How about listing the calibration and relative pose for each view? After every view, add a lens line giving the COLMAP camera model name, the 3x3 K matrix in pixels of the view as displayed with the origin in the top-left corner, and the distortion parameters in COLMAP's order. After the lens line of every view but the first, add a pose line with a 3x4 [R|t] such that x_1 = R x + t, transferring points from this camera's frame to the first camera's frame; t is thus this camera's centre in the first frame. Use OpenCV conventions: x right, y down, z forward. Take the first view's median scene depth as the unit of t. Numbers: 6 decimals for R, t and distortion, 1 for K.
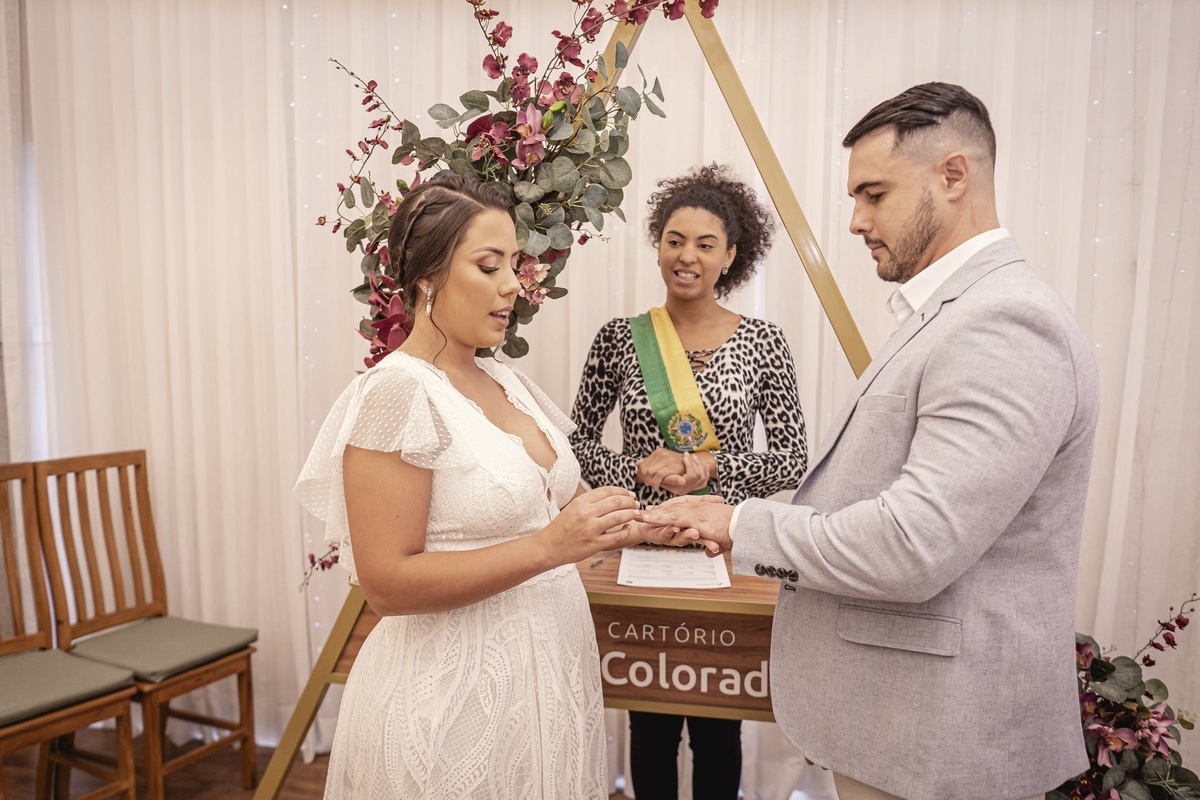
lens RADIAL K [[975.8, 0, 589.7], [0, 975.8, 422.1], [0, 0, 1]] dist [-0.003431, -0.021908]
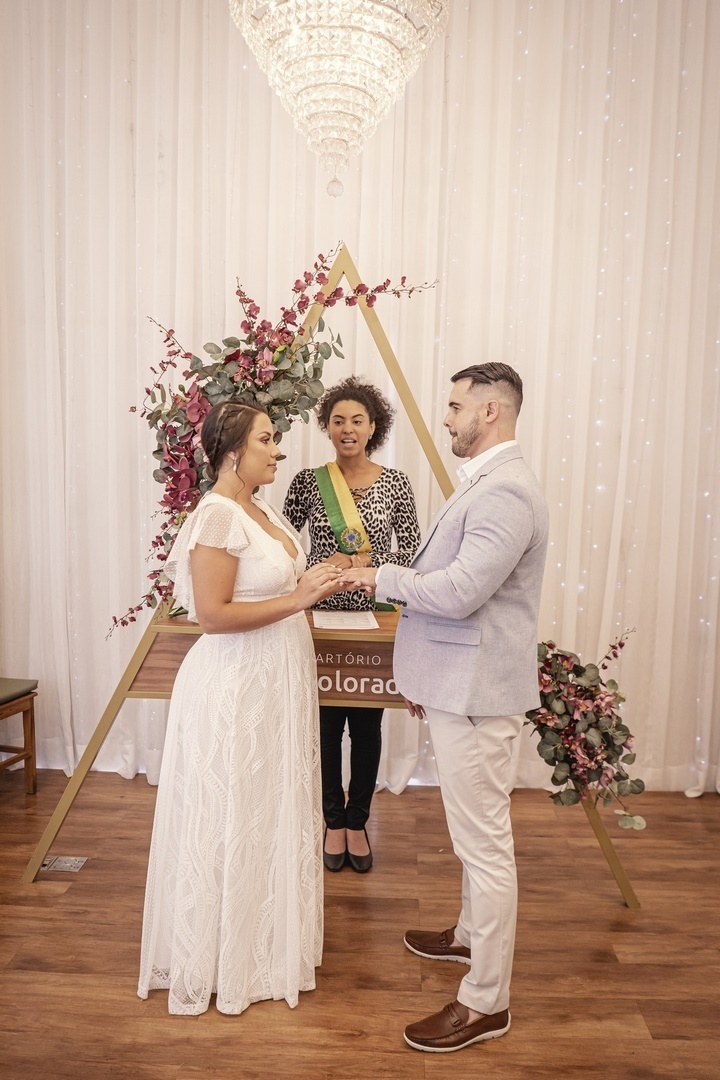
lens RADIAL K [[878.2, 0, 382.4], [0, 878.2, 544.3], [0, 0, 1]] dist [-0.003431, -0.021908]
pose [[0.984336, 0.004459, 0.176248, -0.127155], [-0.006761, 0.999899, 0.012463, -0.001579], [-0.176175, -0.013459, 0.984267, -0.543511]]
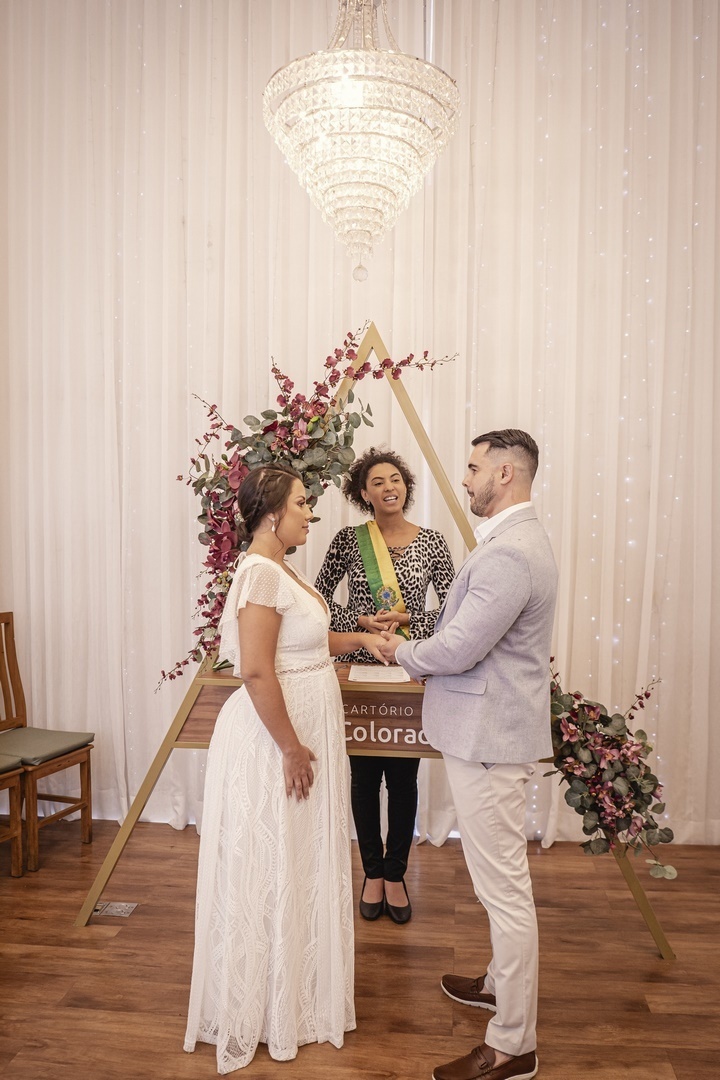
lens RADIAL K [[878.2, 0, 381.5], [0, 878.2, 541.2], [0, 0, 1]] dist [-0.003431, -0.021908]
pose [[0.994093, 0.000311, 0.108527, -0.087349], [0.005951, 0.998335, -0.057369, 0.002453], [-0.108364, 0.057676, 0.992437, -0.641812]]
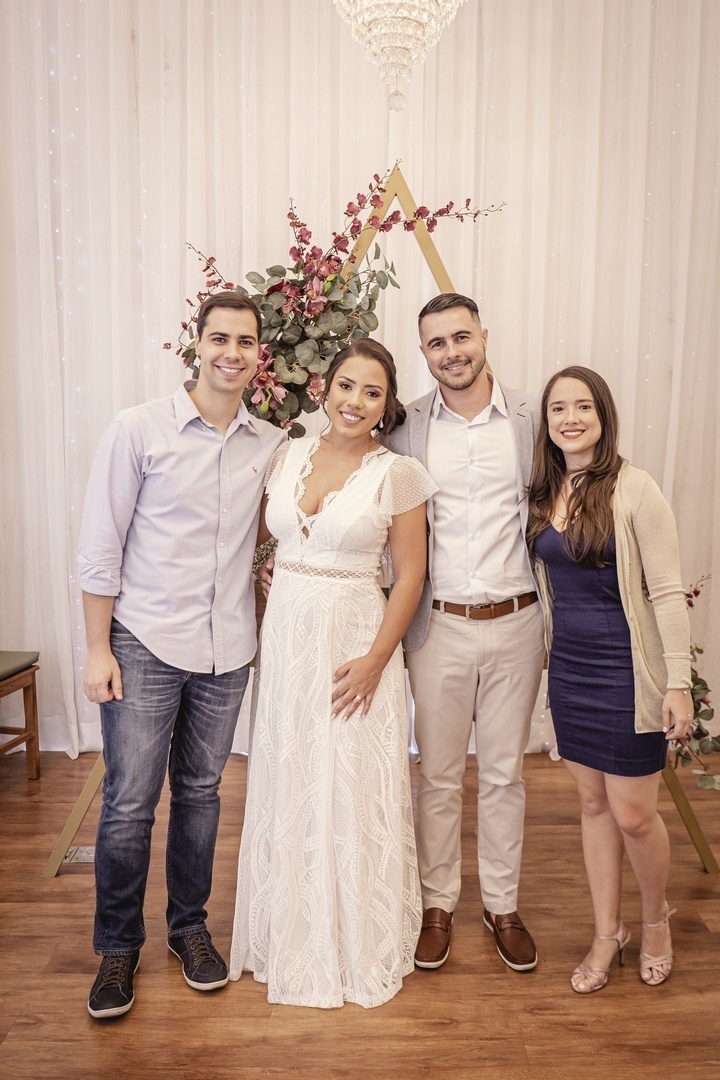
lens RADIAL K [[958.4, 0, 416.3], [0, 958.4, 497.7], [0, 0, 1]] dist [-0.010530, -0.013592]
pose [[0.970093, -0.015875, 0.242214, -0.274593], [0.012890, 0.999820, 0.013907, 0.007395], [-0.242391, -0.010369, 0.970123, -0.513479]]
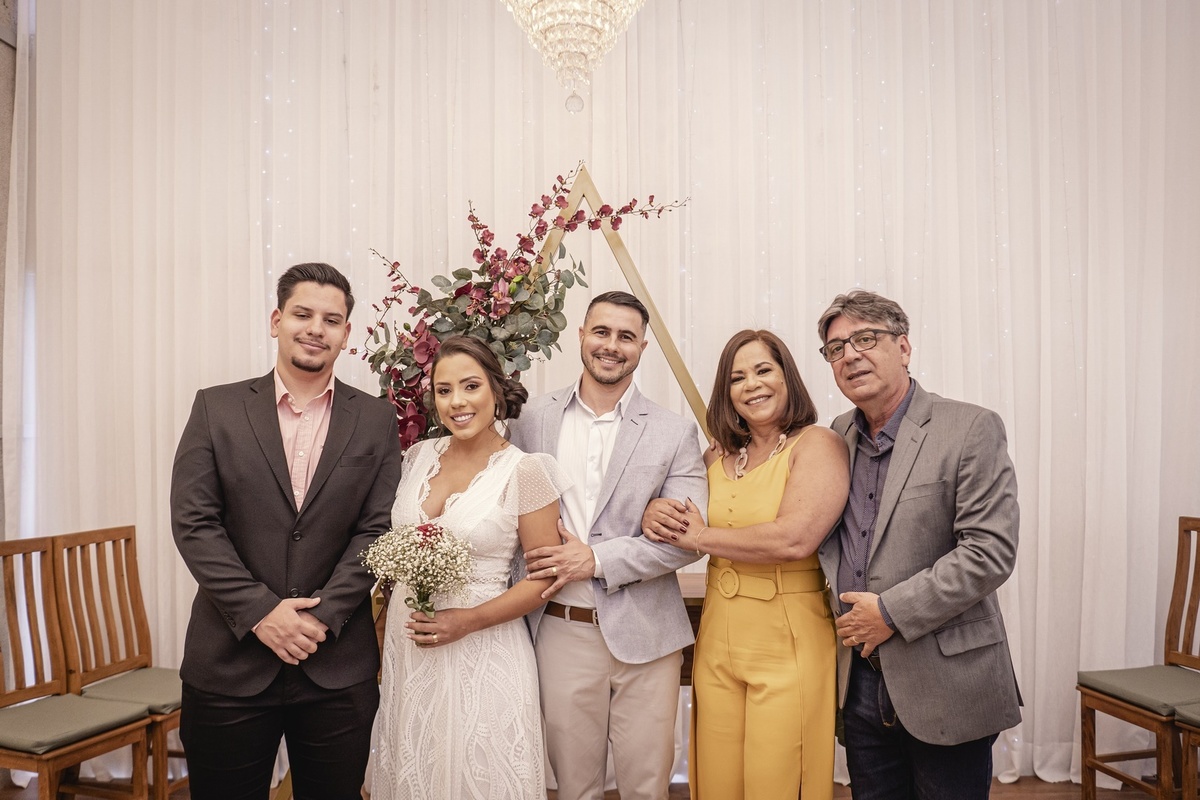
lens RADIAL K [[975.8, 0, 611.0], [0, 975.8, 385.8], [0, 0, 1]] dist [-0.003431, -0.021908]
pose [[0.983951, -0.009898, 0.178163, -0.162893], [0.031091, 0.992697, -0.116558, 0.027025], [-0.175708, 0.120227, 0.977073, -0.504010]]
